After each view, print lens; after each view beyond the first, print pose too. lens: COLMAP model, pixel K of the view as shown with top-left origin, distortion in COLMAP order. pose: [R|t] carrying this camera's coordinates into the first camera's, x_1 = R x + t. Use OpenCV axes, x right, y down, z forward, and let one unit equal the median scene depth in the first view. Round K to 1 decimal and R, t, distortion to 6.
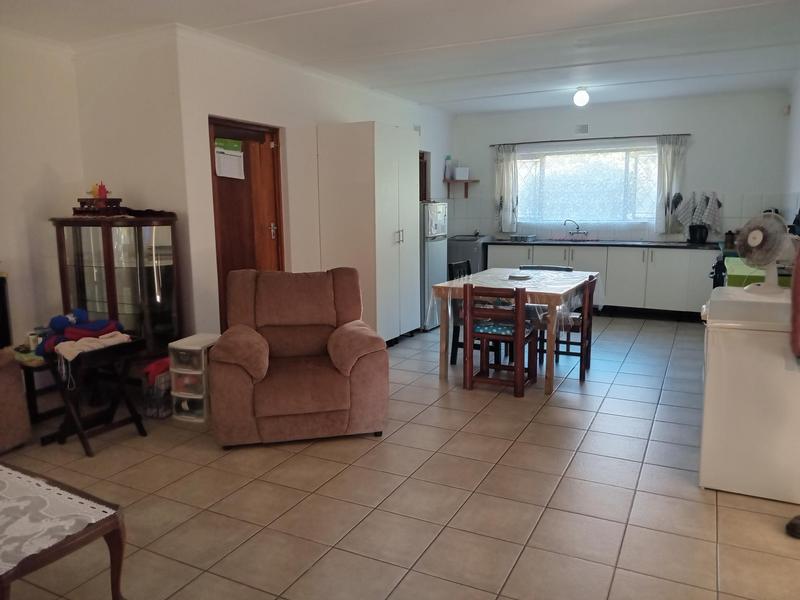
lens RADIAL K [[595.8, 0, 401.5], [0, 595.8, 294.4], [0, 0, 1]] dist [0.025679, -0.057817]
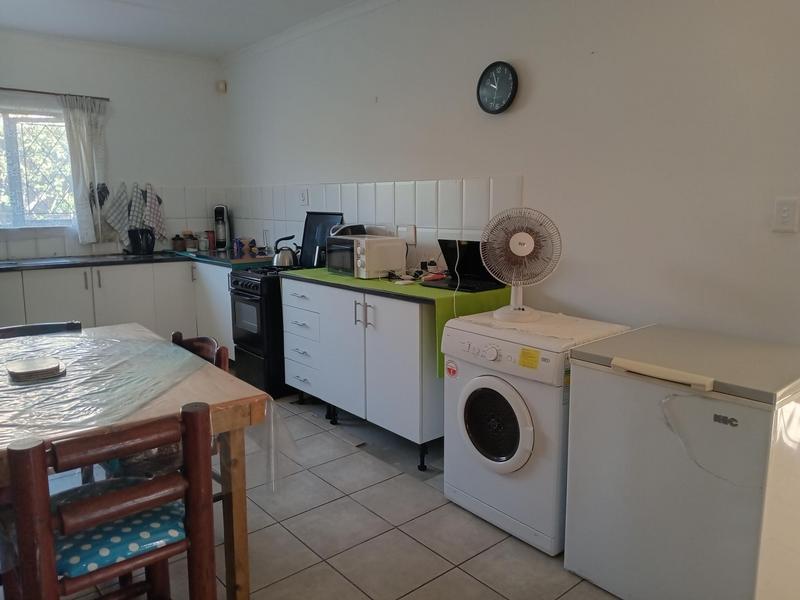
lens RADIAL K [[595.8, 0, 405.3], [0, 595.8, 293.6], [0, 0, 1]] dist [0.025679, -0.057817]
pose [[0.381530, -0.130166, 0.915146, -0.050690], [0.133309, 0.987434, 0.084870, -0.057416], [-0.914693, 0.089616, 0.394088, 0.429220]]
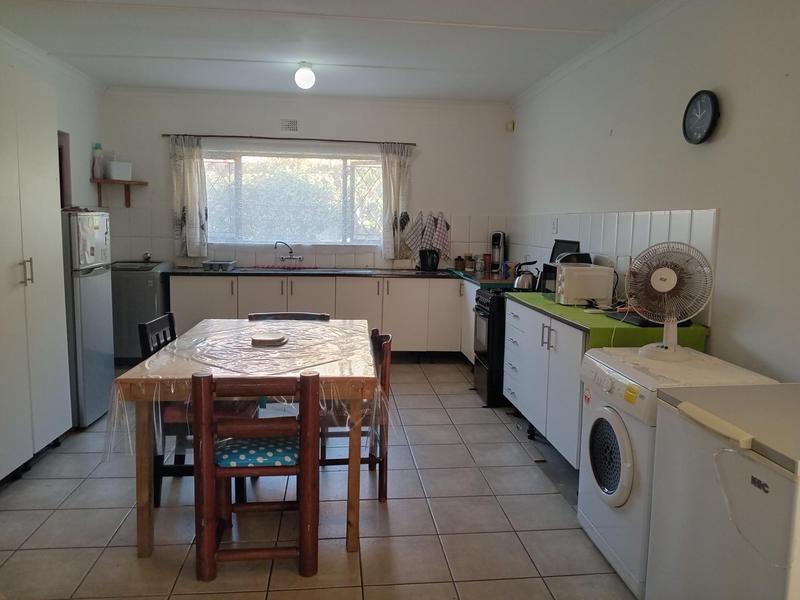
lens RADIAL K [[595.8, 0, 404.0], [0, 595.8, 293.8], [0, 0, 1]] dist [0.025679, -0.057817]
pose [[0.833085, -0.037008, 0.551906, -0.012736], [0.052819, 0.998522, -0.012773, -0.042735], [-0.550617, 0.039792, 0.833809, 0.300403]]
